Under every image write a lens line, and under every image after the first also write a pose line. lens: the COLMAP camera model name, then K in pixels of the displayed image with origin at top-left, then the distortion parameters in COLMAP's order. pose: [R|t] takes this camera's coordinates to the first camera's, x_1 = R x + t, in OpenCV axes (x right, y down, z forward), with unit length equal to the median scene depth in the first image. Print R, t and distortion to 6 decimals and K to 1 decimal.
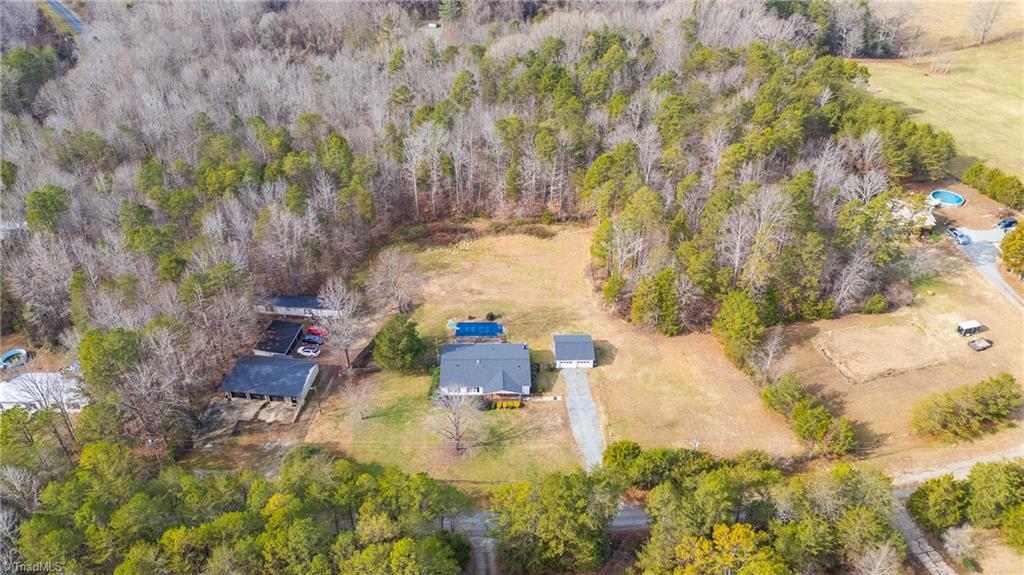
lens RADIAL K [[747.5, 0, 512.0], [0, 747.5, 287.5], [0, 0, 1]] dist [0.091730, -0.088531]
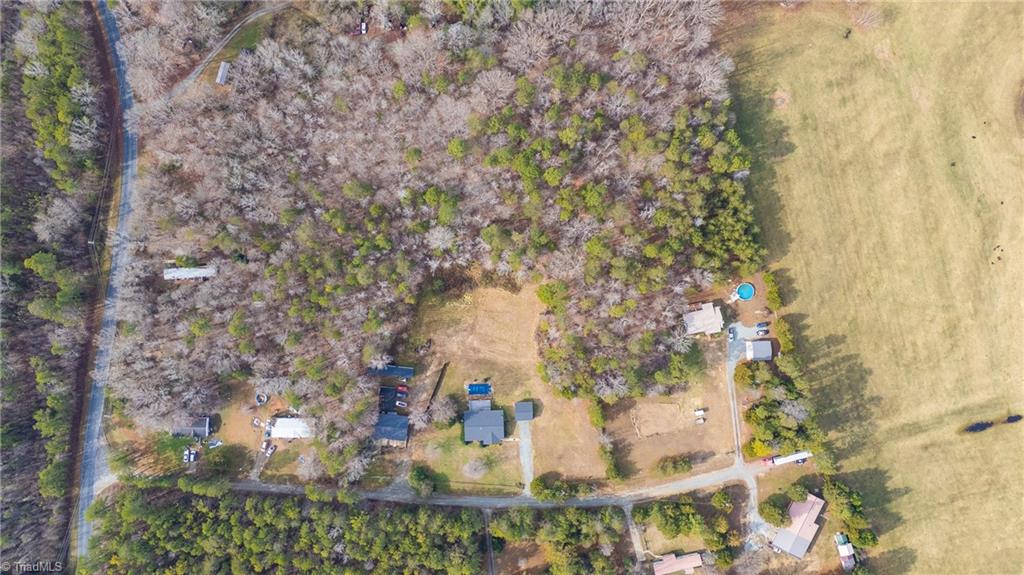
lens RADIAL K [[747.5, 0, 512.0], [0, 747.5, 287.5], [0, 0, 1]] dist [0.091730, -0.088531]
pose [[0.999774, -0.006255, 0.020342, 0.004844], [-0.013246, 0.565255, 0.824810, -1.897411], [-0.016657, -0.824892, 0.565044, 0.057893]]
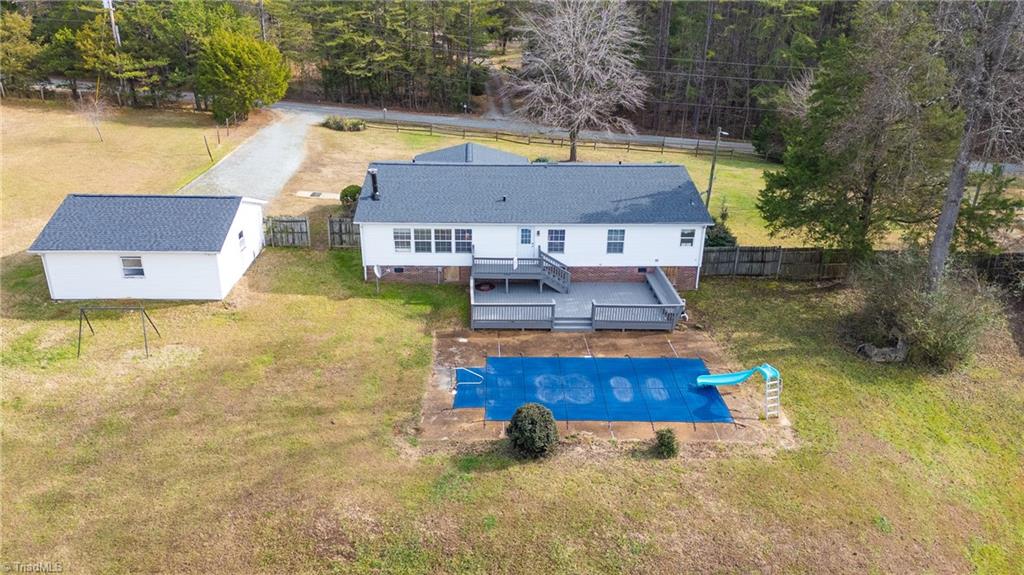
lens RADIAL K [[747.5, 0, 512.0], [0, 747.5, 287.5], [0, 0, 1]] dist [0.091730, -0.088531]
pose [[-0.999535, -0.018612, -0.024157, -0.021978], [-0.030378, 0.538345, 0.842177, -0.110000], [-0.002669, 0.842519, -0.538660, 1.121050]]
